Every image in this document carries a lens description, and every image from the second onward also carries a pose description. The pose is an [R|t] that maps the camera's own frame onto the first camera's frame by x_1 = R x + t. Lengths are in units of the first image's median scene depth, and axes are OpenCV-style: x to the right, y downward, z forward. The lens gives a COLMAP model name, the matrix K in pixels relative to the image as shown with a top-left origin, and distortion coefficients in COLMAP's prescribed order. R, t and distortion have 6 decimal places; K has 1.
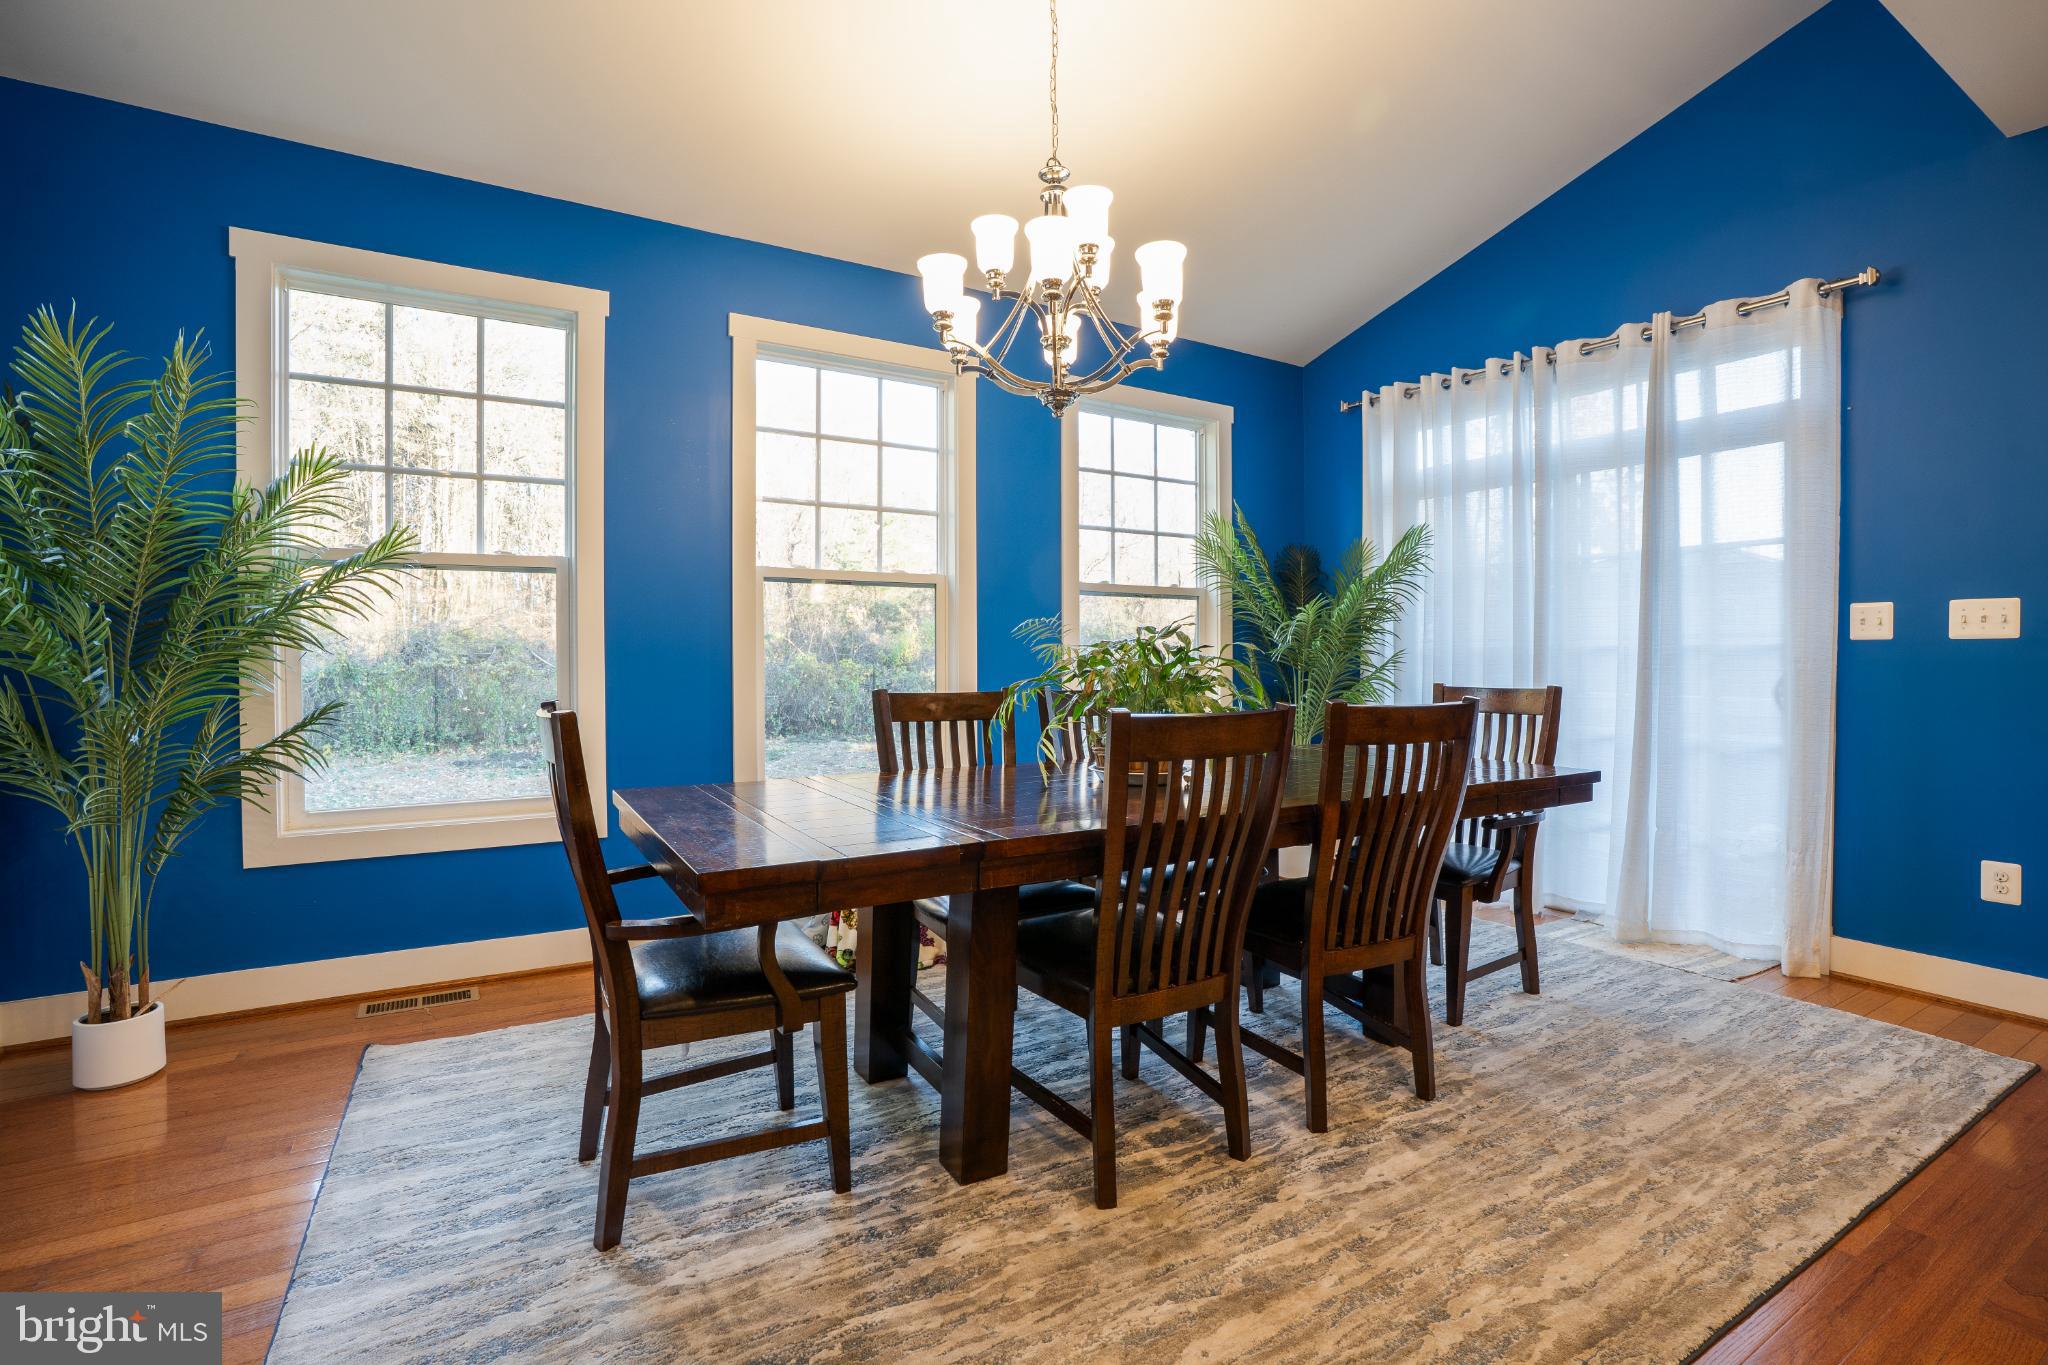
lens RADIAL K [[949.5, 0, 1029.6], [0, 949.5, 673.0], [0, 0, 1]] dist [-0.081826, 0.033932]
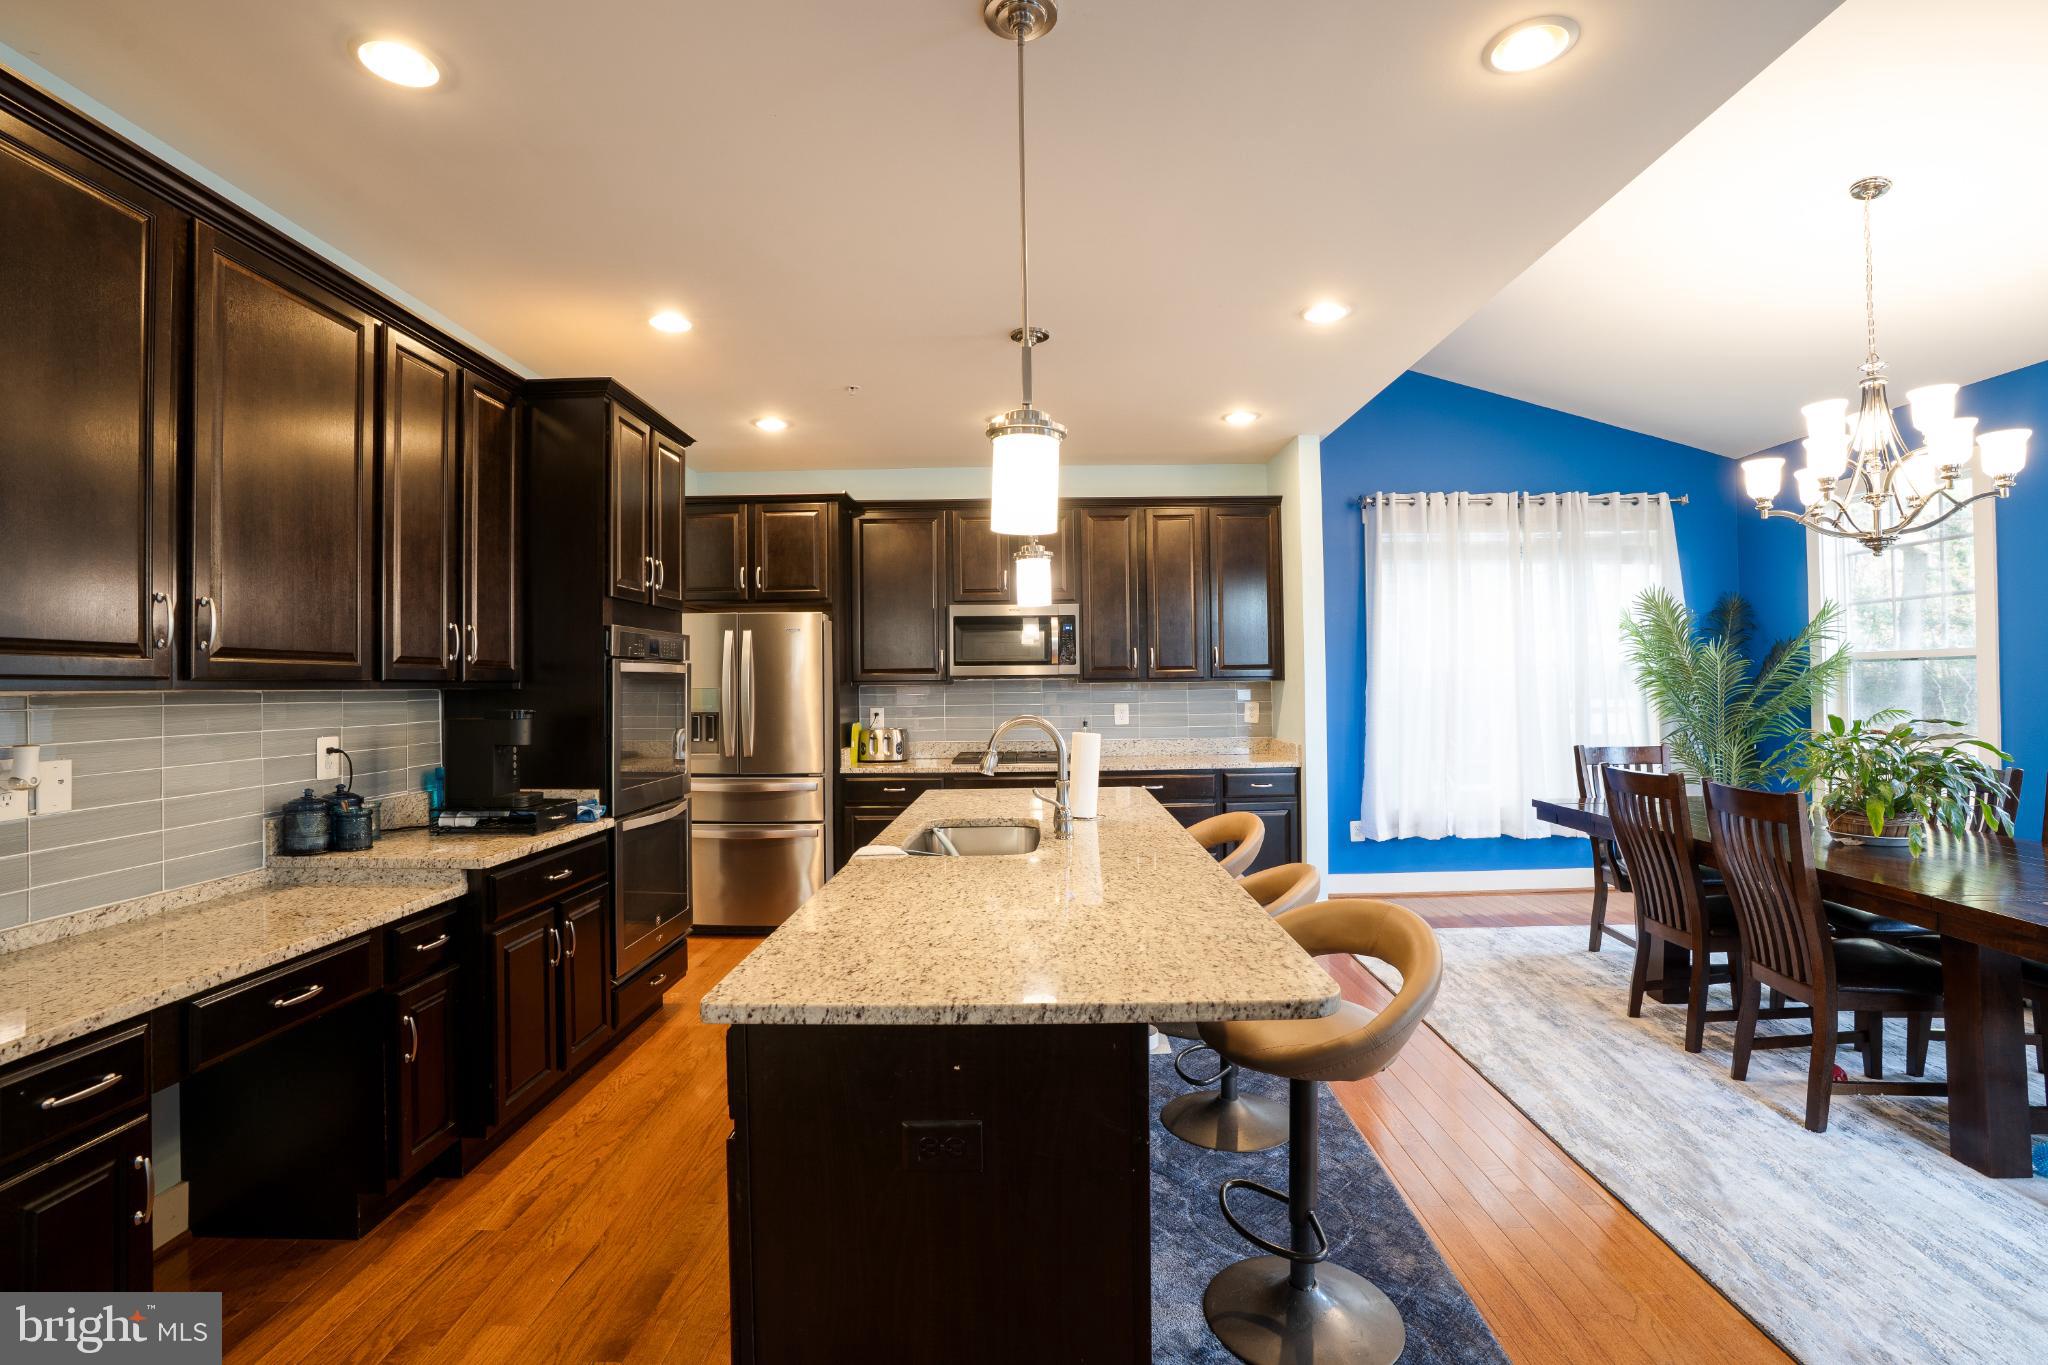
lens RADIAL K [[949.5, 0, 1029.6], [0, 949.5, 673.0], [0, 0, 1]] dist [-0.081826, 0.033932]
pose [[-0.526929, -0.002266, -0.849907, 1.612889], [-0.002827, 0.999996, -0.000914, -0.099076], [0.849905, 0.001921, -0.526933, 0.625830]]
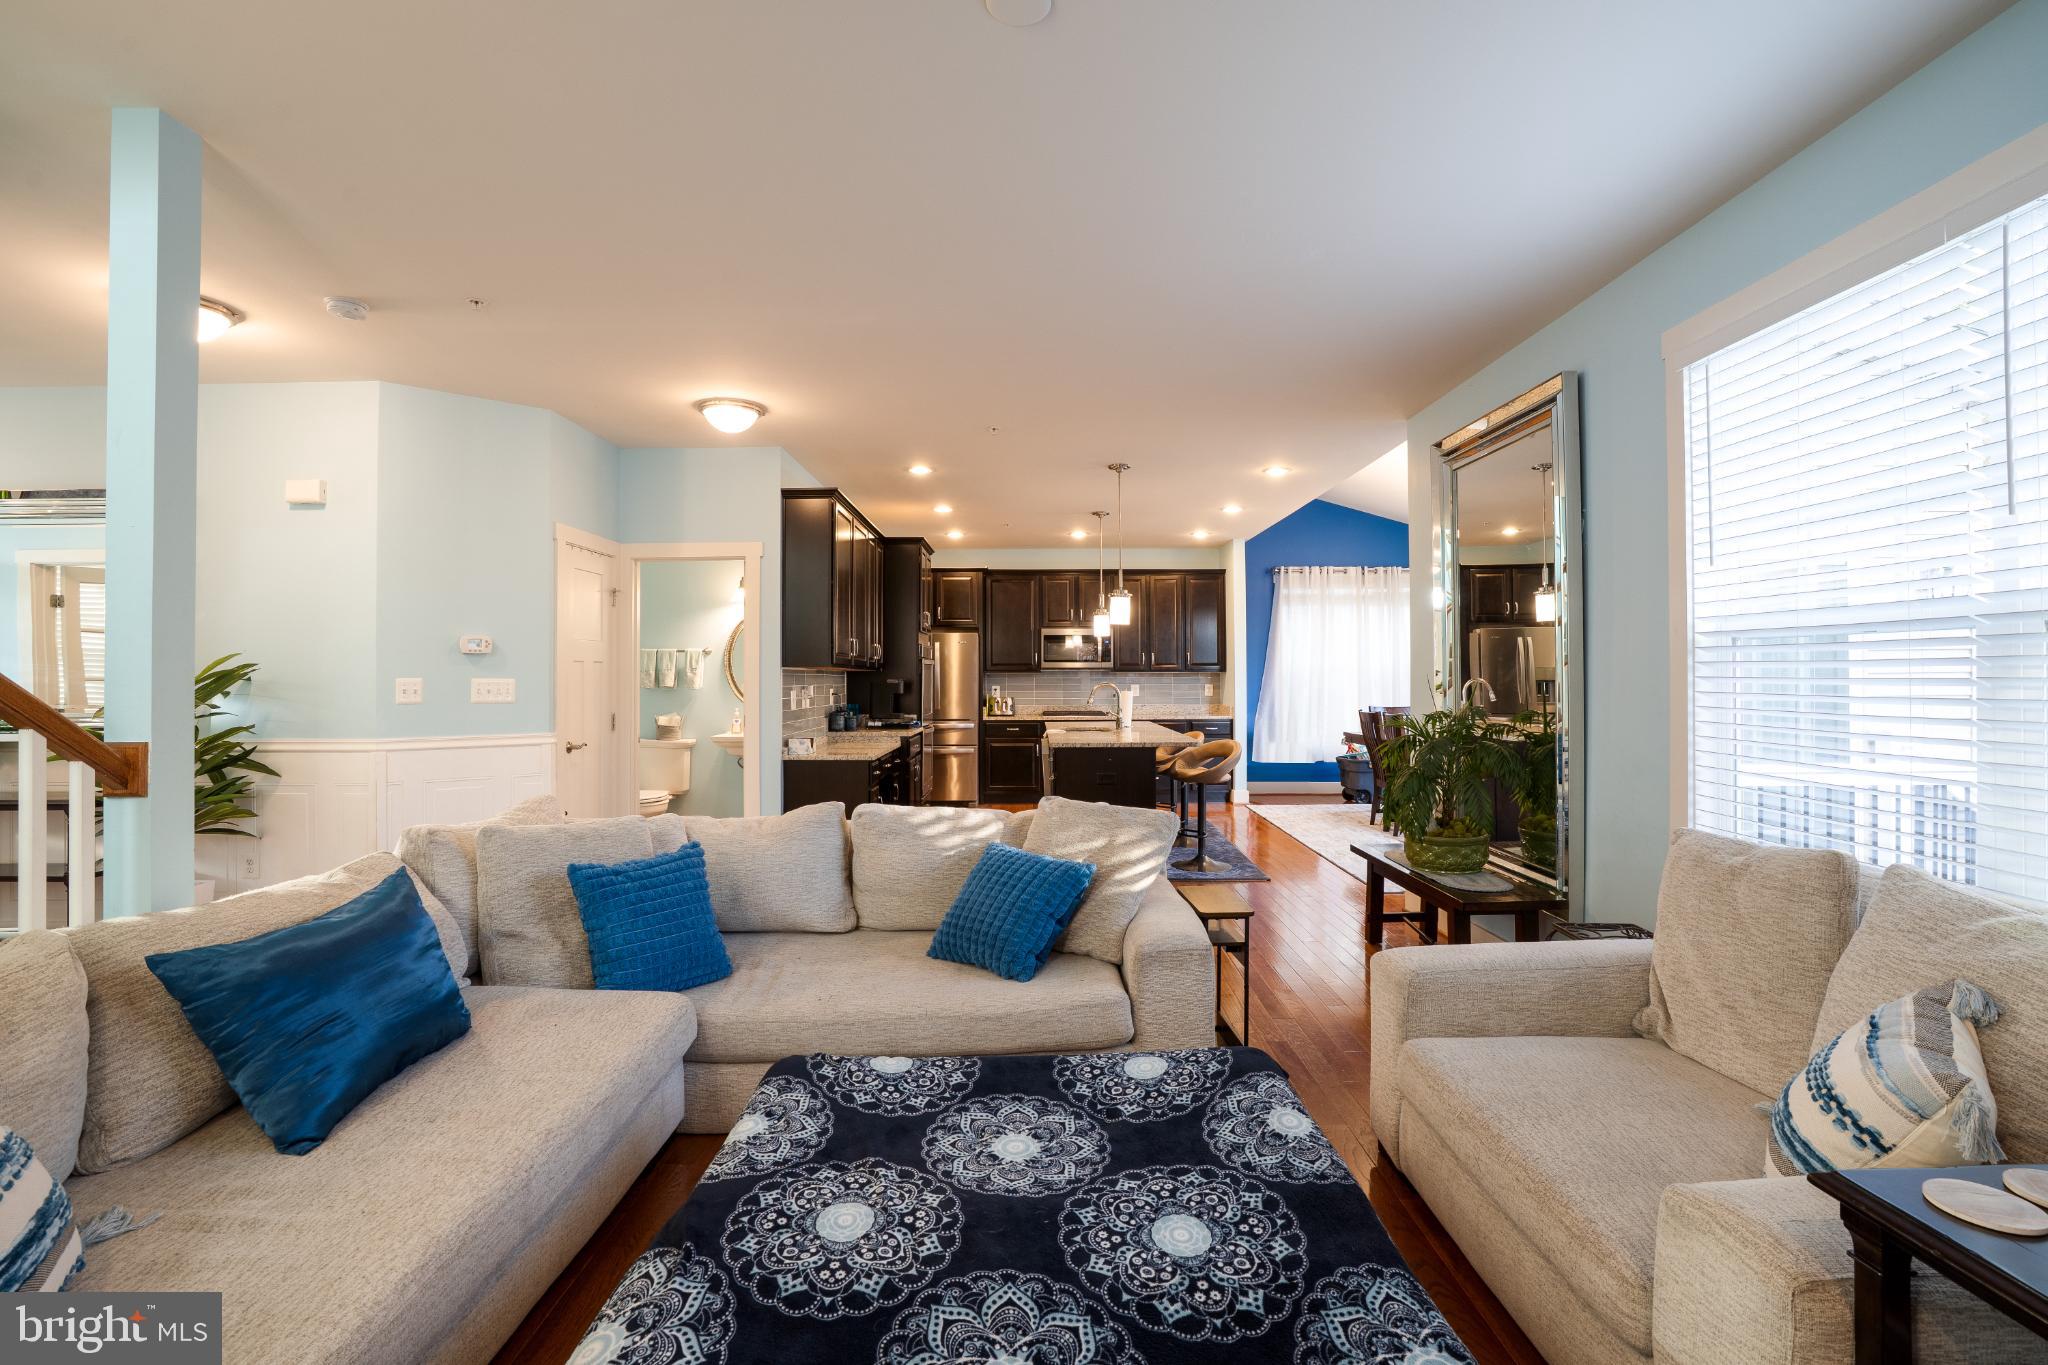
lens RADIAL K [[949.5, 0, 1029.6], [0, 949.5, 673.0], [0, 0, 1]] dist [-0.081826, 0.033932]
pose [[-0.522222, -0.001258, -0.852809, 3.110470], [-0.011412, 0.999920, 0.005513, -0.093305], [0.852733, 0.012612, -0.522195, 1.281724]]
